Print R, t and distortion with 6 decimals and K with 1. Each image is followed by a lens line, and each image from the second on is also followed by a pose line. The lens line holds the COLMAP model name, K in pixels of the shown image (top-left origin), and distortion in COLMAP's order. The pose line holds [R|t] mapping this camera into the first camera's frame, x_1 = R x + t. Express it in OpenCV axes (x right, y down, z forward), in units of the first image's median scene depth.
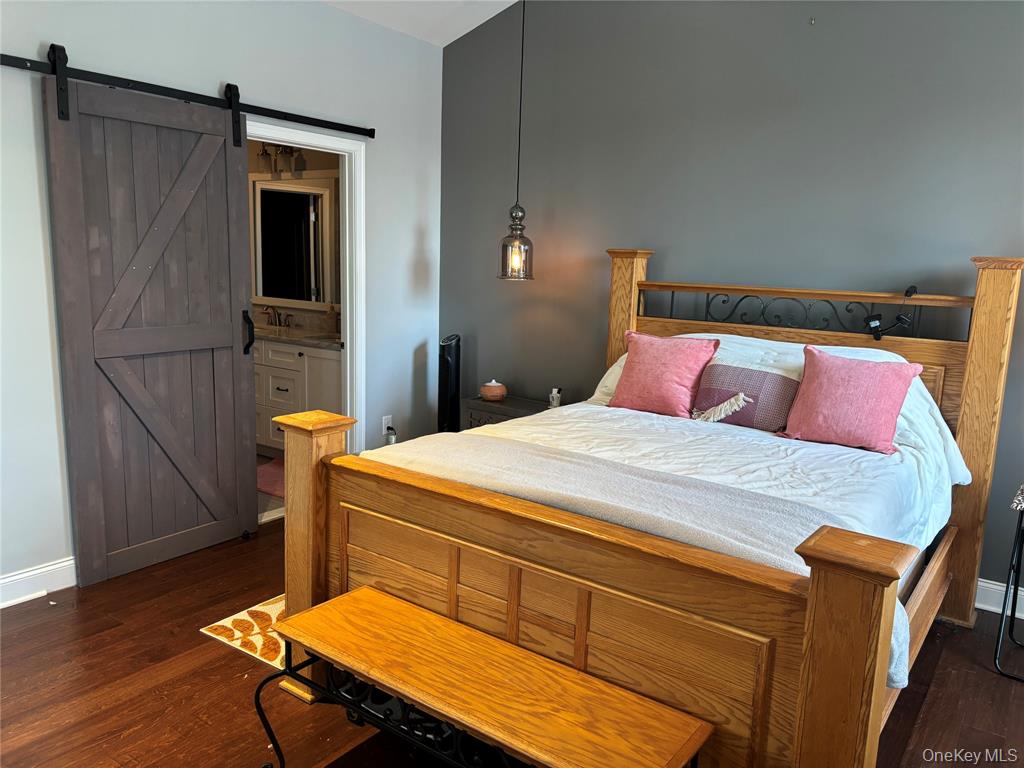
lens RADIAL K [[770.9, 0, 506.2], [0, 770.9, 387.5], [0, 0, 1]] dist [0.073182, -0.071118]
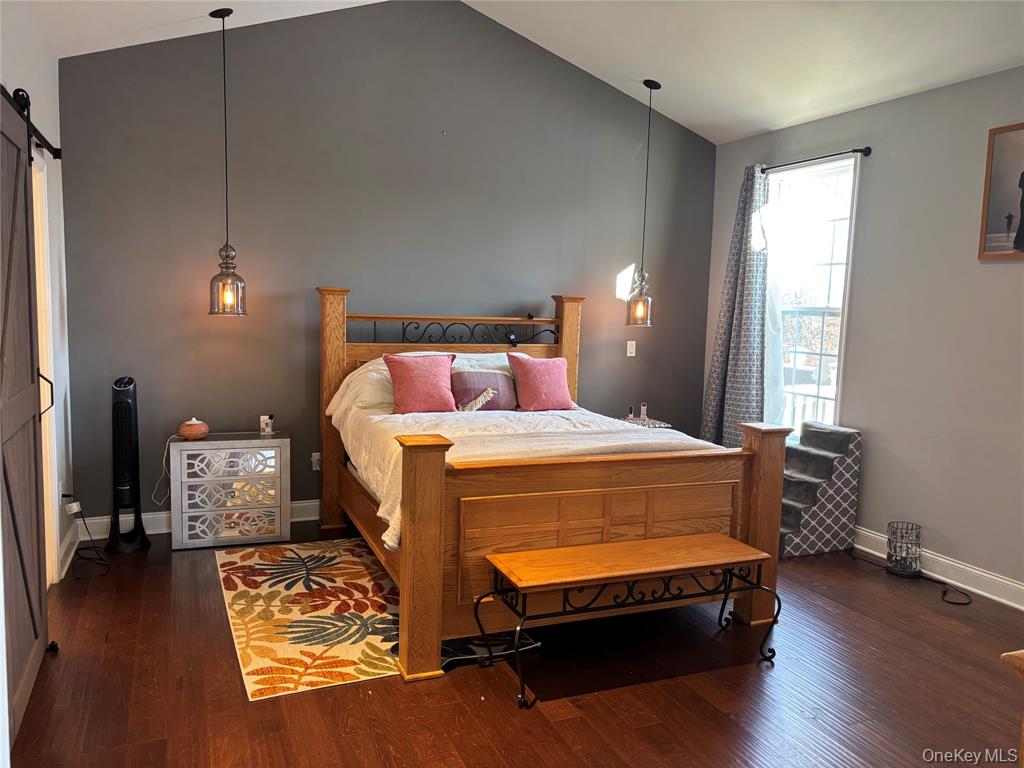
lens RADIAL K [[770.9, 0, 506.2], [0, 770.9, 387.5], [0, 0, 1]] dist [0.073182, -0.071118]
pose [[0.520082, -0.113664, 0.846520, -0.876955], [0.134587, 0.989630, 0.050192, -0.060286], [-0.843446, 0.087826, 0.529986, 0.186781]]
